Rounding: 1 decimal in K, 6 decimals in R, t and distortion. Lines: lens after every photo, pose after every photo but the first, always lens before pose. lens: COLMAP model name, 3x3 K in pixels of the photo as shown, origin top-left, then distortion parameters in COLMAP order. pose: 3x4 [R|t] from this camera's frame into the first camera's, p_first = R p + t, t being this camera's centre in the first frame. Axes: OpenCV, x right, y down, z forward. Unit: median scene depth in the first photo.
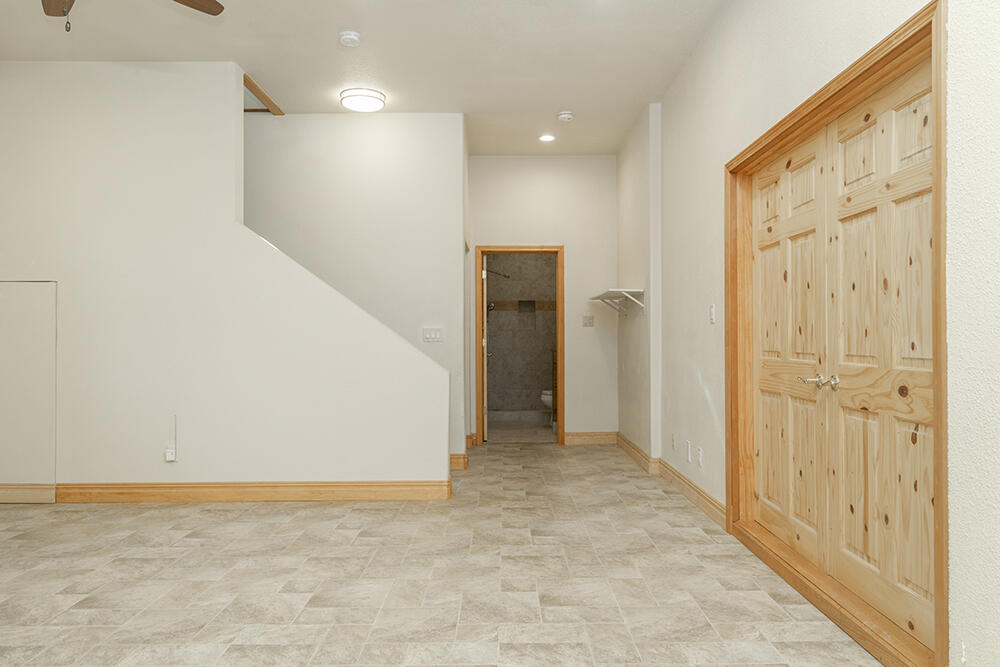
lens RADIAL K [[678.9, 0, 492.0], [0, 678.9, 336.0], [0, 0, 1]] dist [0.018080, -0.006408]
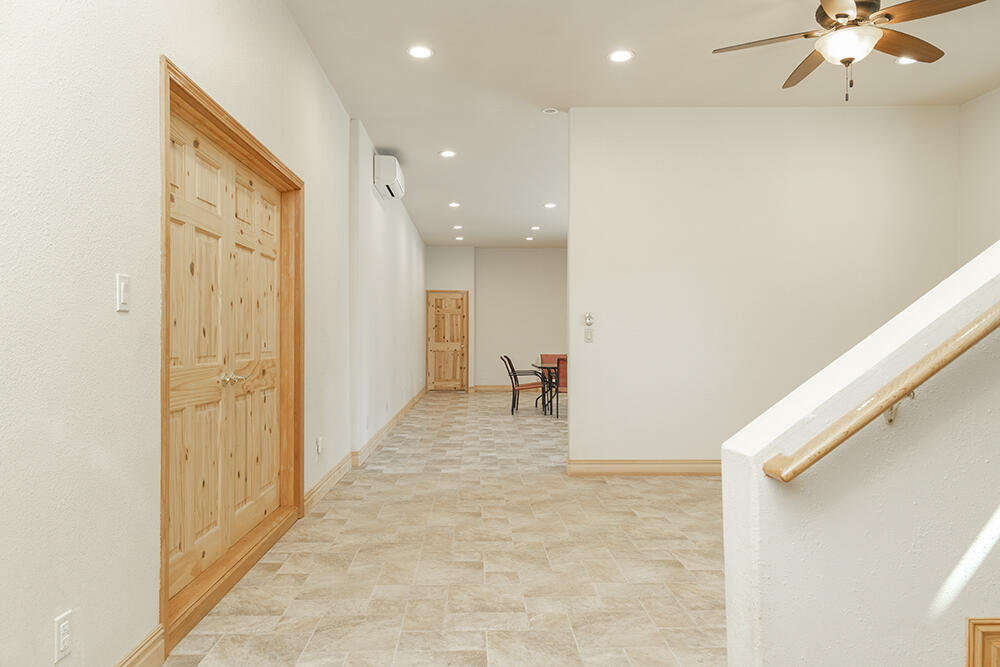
lens RADIAL K [[678.9, 0, 497.8], [0, 678.9, 334.3], [0, 0, 1]] dist [0.018080, -0.006408]
pose [[-0.998587, 0.006016, -0.052794, 0.097211], [0.006416, 0.999952, -0.007404, 0.003674], [0.052747, -0.007732, -0.998578, 2.019619]]
